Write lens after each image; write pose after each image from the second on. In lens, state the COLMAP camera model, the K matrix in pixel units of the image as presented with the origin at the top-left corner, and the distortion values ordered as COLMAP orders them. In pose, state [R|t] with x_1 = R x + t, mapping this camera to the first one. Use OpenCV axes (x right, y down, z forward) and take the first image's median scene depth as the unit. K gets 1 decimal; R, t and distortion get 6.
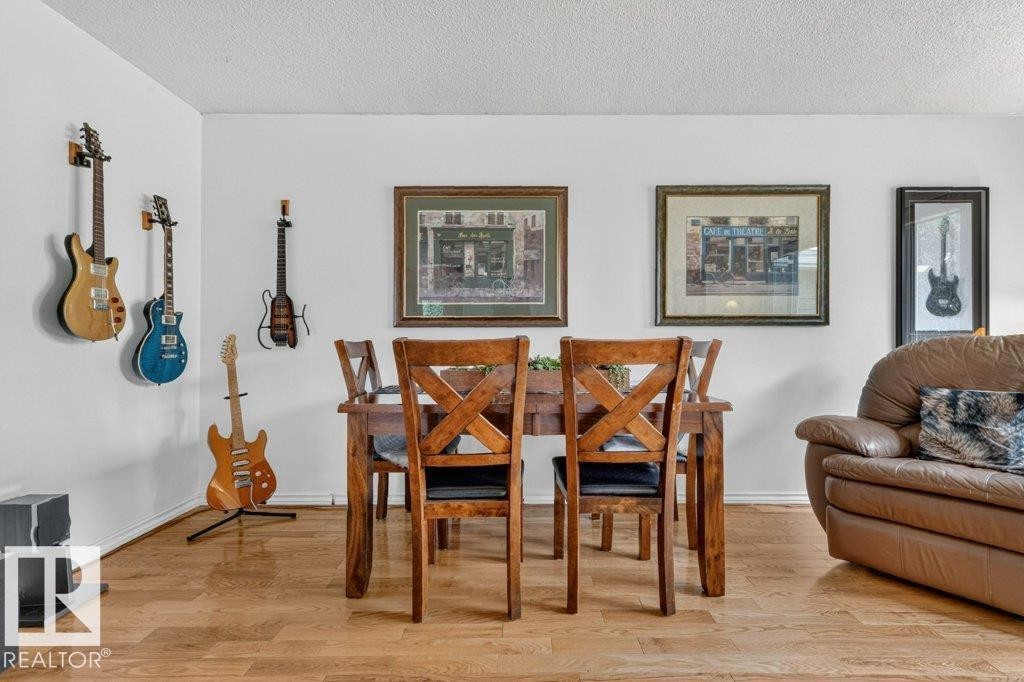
lens RADIAL K [[471.4, 0, 509.7], [0, 471.4, 342.8], [0, 0, 1]] dist [0.002010, 0.001204]
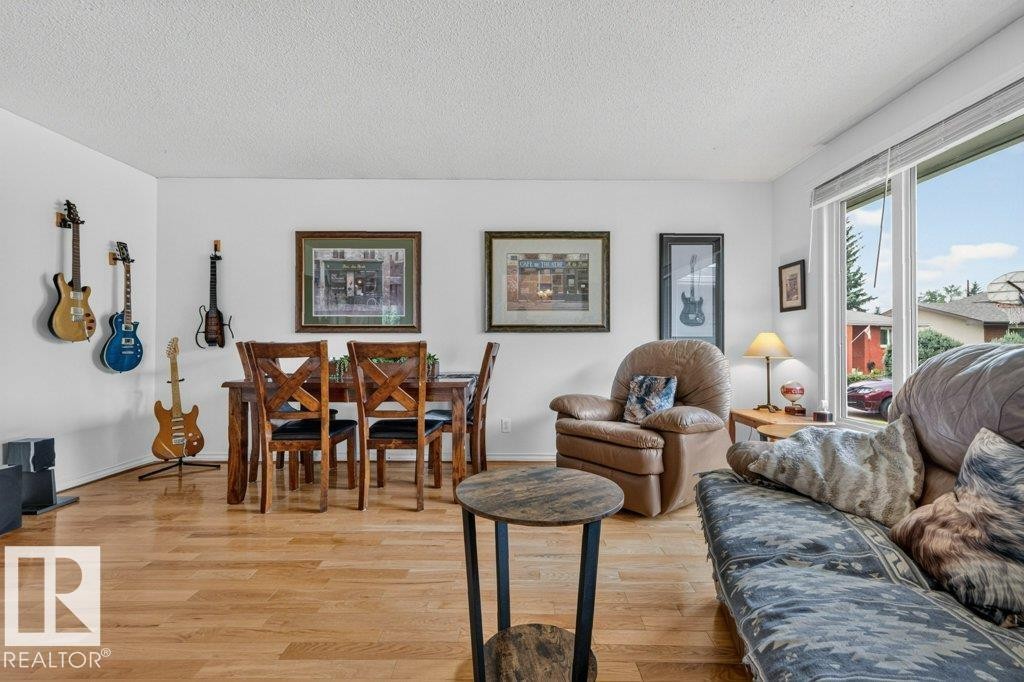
lens RADIAL K [[471.4, 0, 514.8], [0, 471.4, 342.5], [0, 0, 1]] dist [0.002010, 0.001204]
pose [[0.999988, 0.003346, 0.003514, 0.402617], [-0.003340, 0.999993, -0.001759, -0.004012], [-0.003520, 0.001747, 0.999992, -0.394113]]
